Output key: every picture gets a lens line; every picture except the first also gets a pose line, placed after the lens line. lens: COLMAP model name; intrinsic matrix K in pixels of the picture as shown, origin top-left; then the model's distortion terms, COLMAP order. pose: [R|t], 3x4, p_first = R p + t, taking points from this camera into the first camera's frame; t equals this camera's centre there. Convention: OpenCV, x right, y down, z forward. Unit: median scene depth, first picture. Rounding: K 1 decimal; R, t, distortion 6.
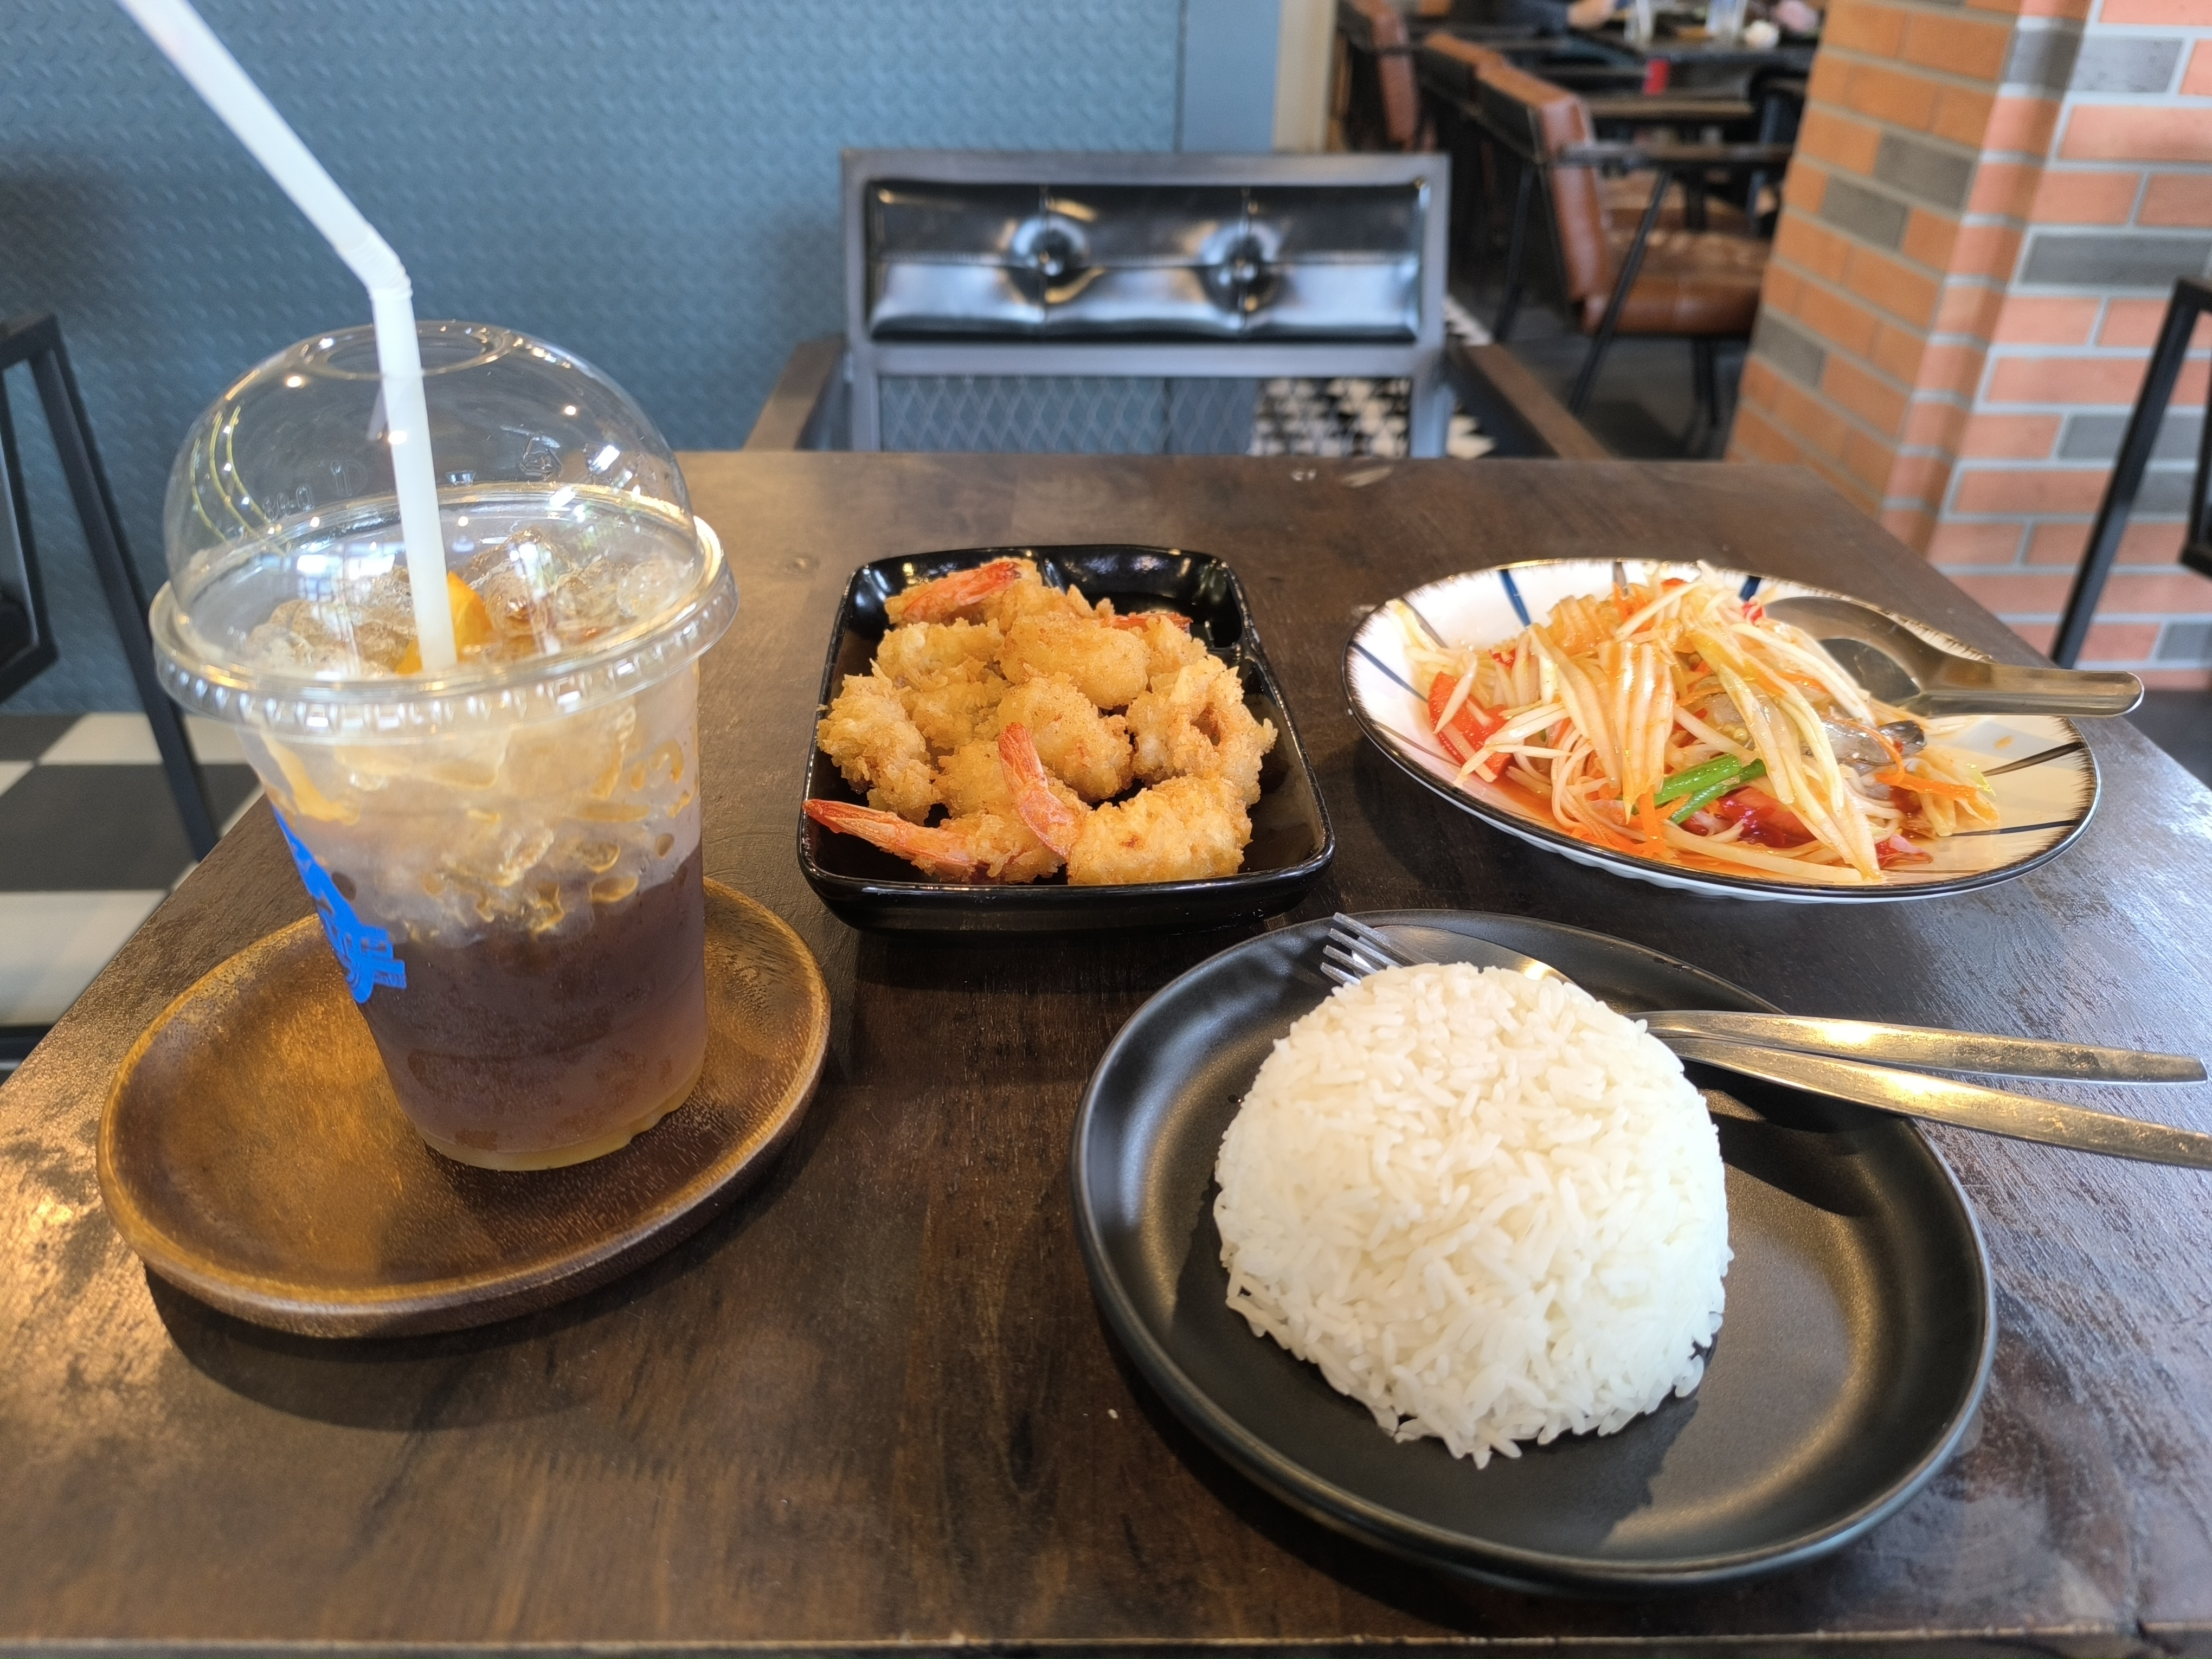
lens RADIAL K [[1486.6, 0, 1106.0], [0, 1486.6, 829.5], [0, 0, 1]] dist [0.049205, -0.046984]
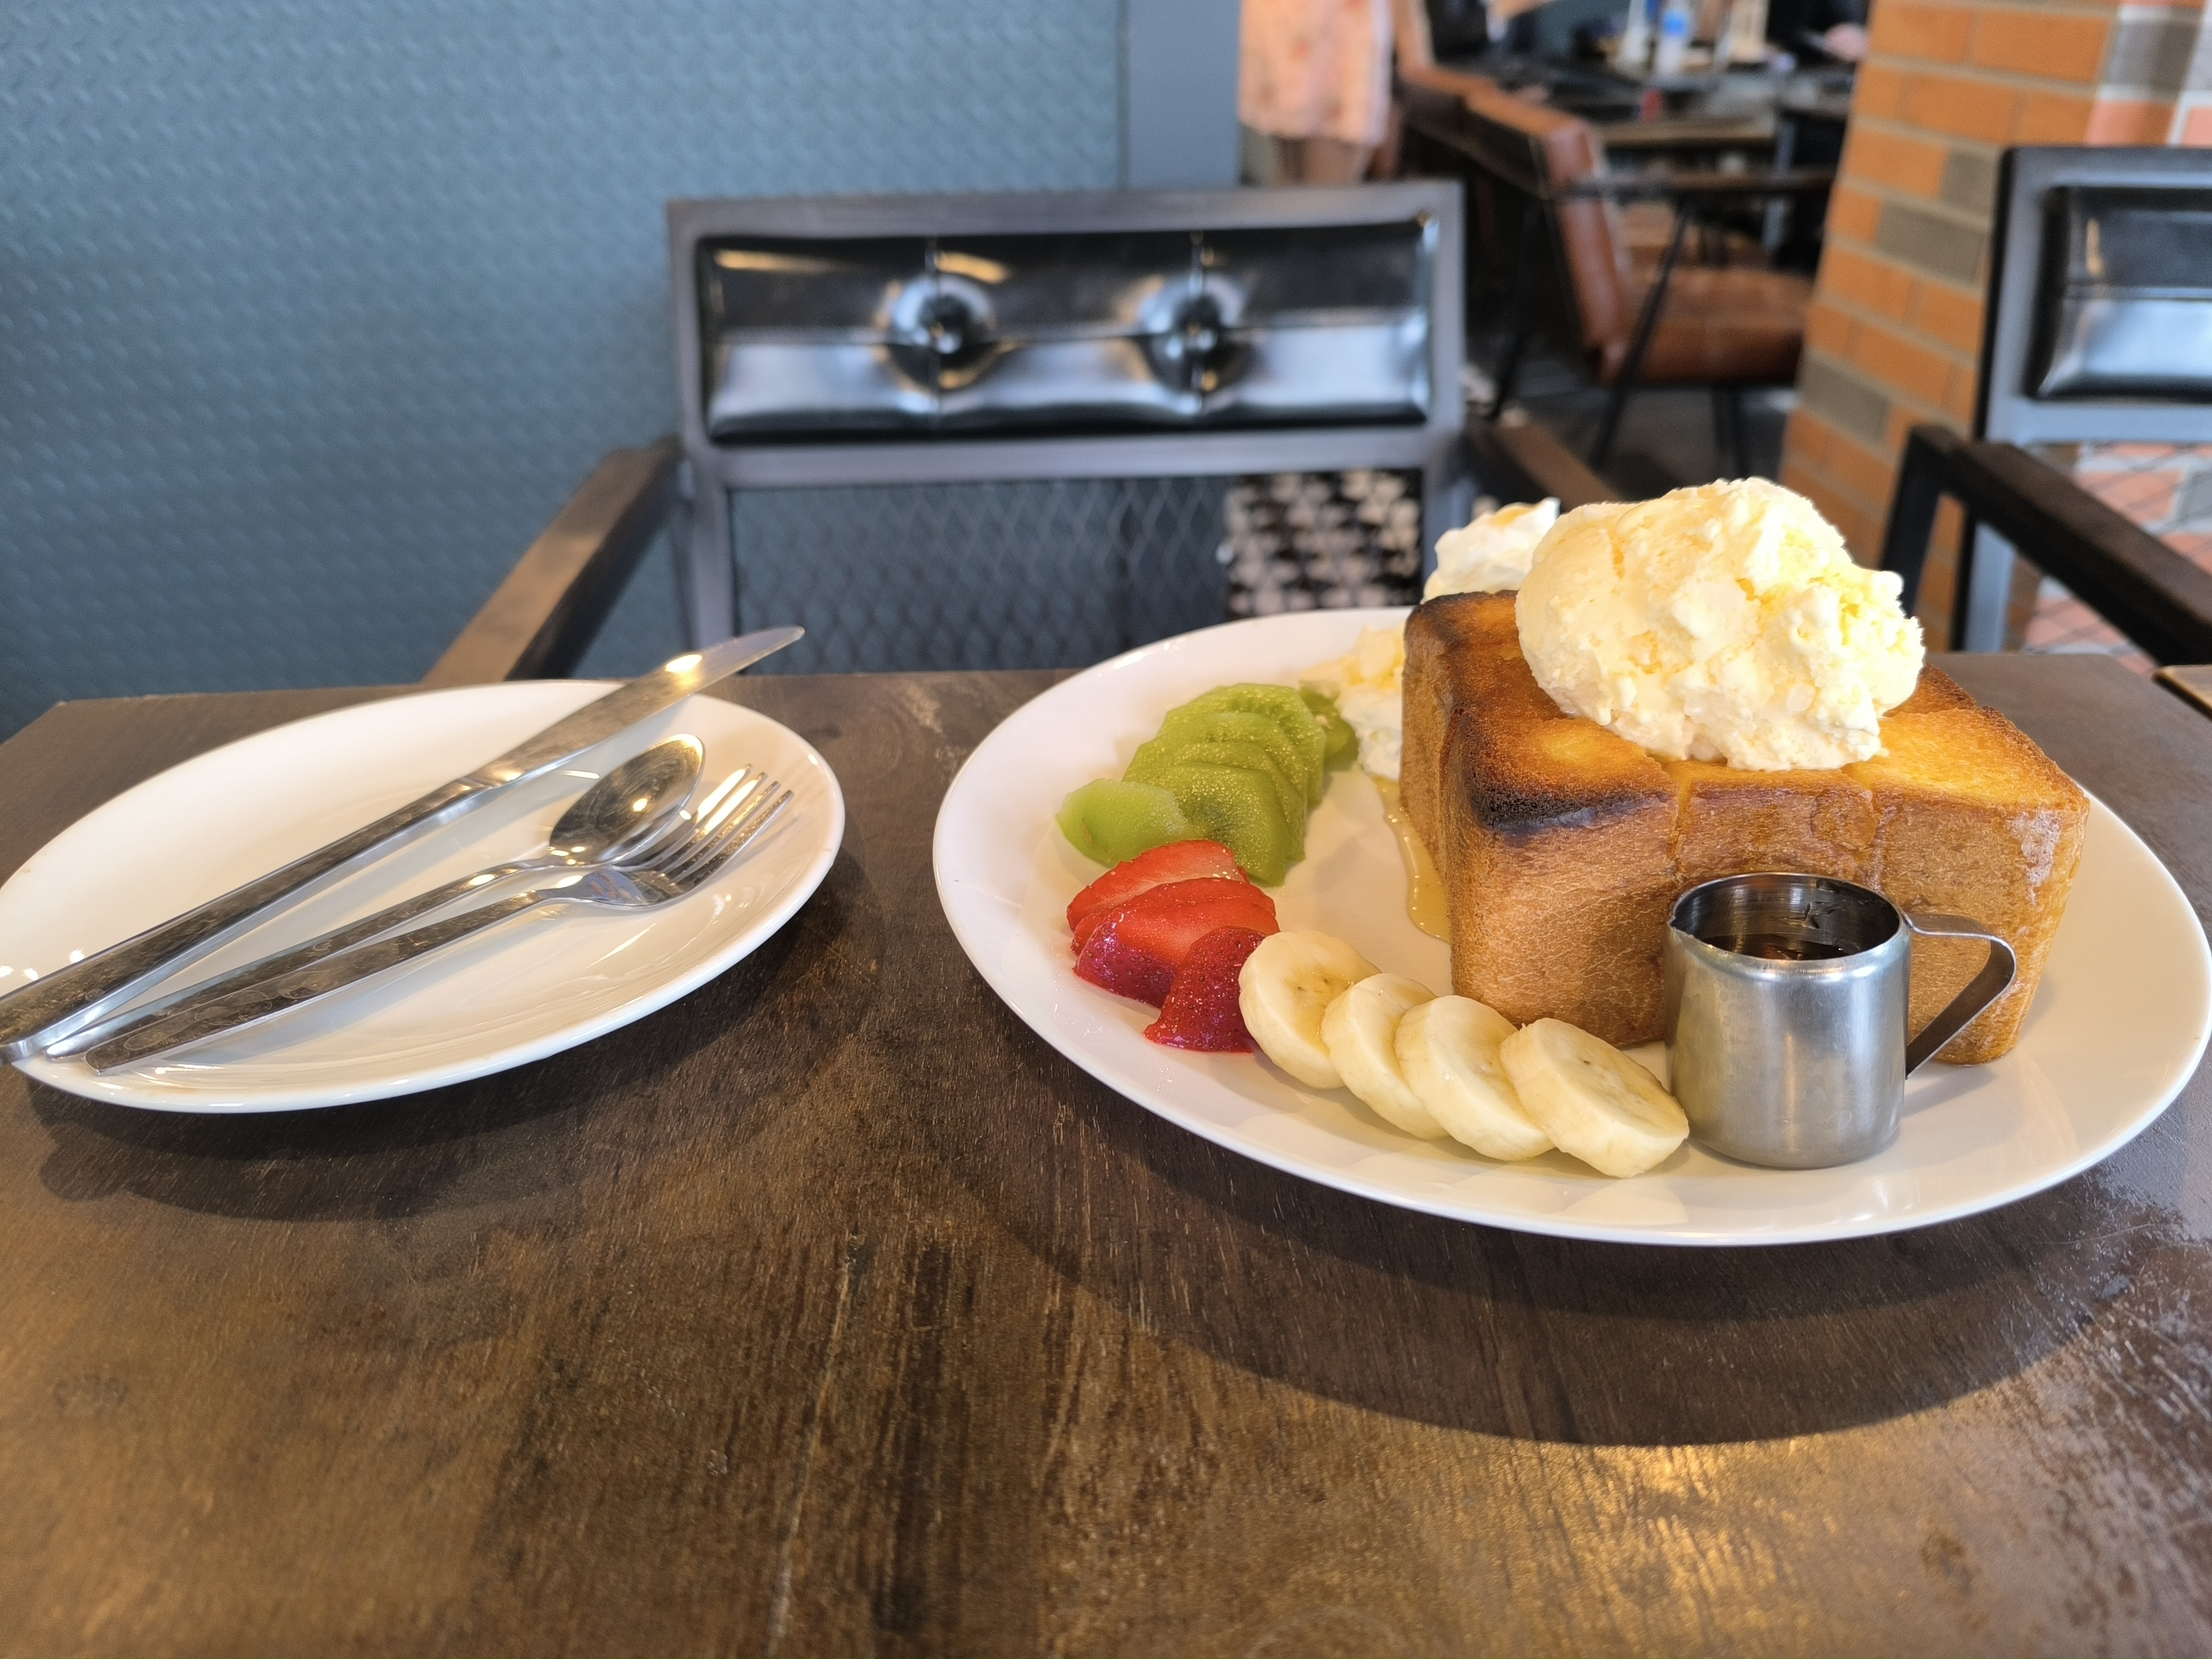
lens RADIAL K [[1511.7, 0, 1113.6], [0, 1511.7, 836.5], [0, 0, 1]] dist [0.039362, -0.042574]
pose [[0.999408, -0.034268, 0.003123, 0.036291], [0.034350, 0.998898, -0.031991, -0.093096], [-0.002024, 0.032079, 0.999483, 0.225836]]
